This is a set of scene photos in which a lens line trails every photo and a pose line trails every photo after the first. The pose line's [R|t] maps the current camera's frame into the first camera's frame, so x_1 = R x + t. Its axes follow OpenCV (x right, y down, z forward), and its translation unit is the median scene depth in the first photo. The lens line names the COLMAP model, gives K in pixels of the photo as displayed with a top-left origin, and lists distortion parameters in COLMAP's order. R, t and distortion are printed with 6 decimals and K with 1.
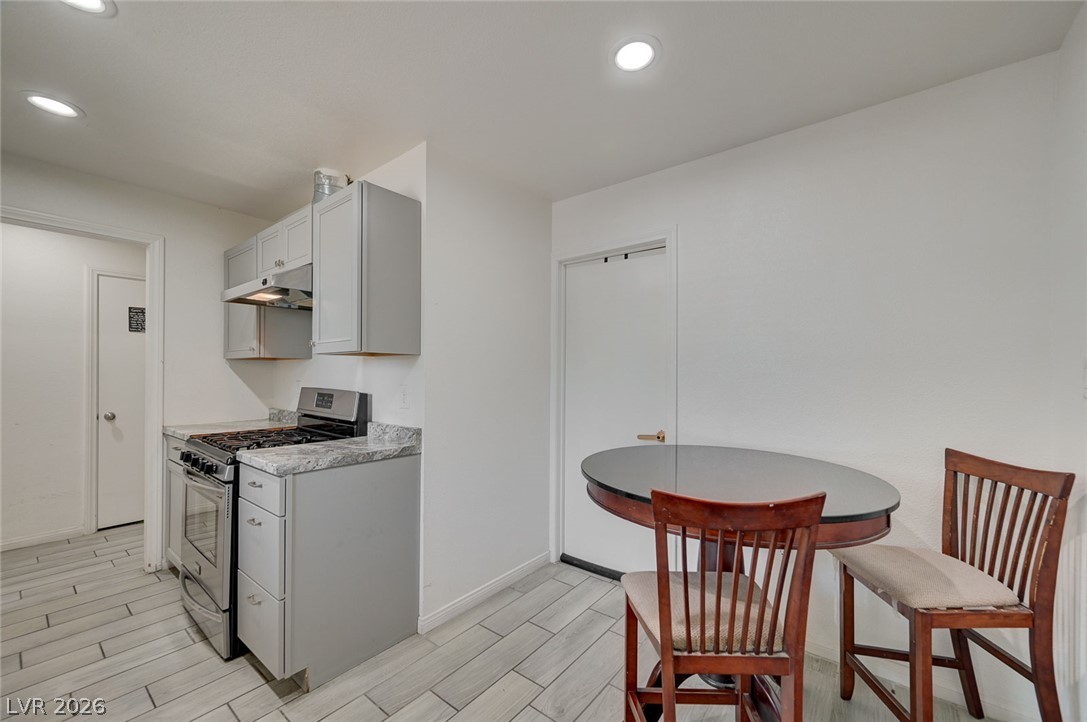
lens RADIAL K [[422.4, 0, 565.0], [0, 422.4, 371.5], [0, 0, 1]] dist [-0.000302, 0.000040]
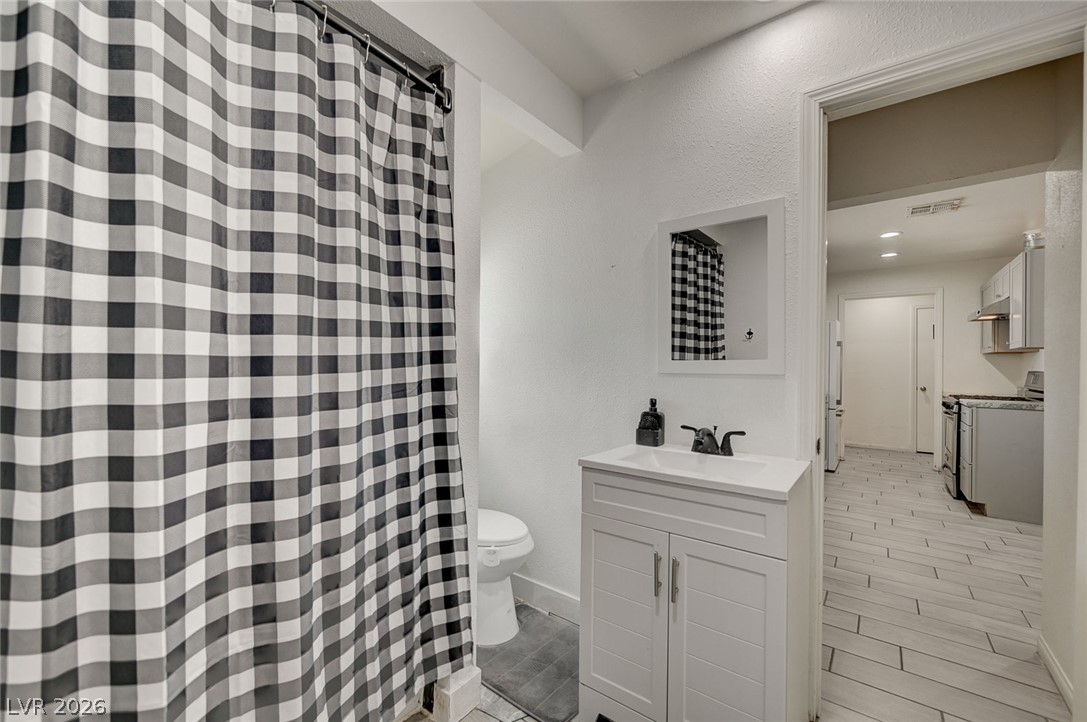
lens RADIAL K [[440.9, 0, 546.0], [0, 440.9, 371.0], [0, 0, 1]] dist [0.012122, 0.000036]
pose [[-0.004975, 0.002911, -0.999983, 1.172619], [-0.001399, 0.999995, 0.002918, 0.043057], [0.999987, 0.001414, -0.004971, -0.838675]]
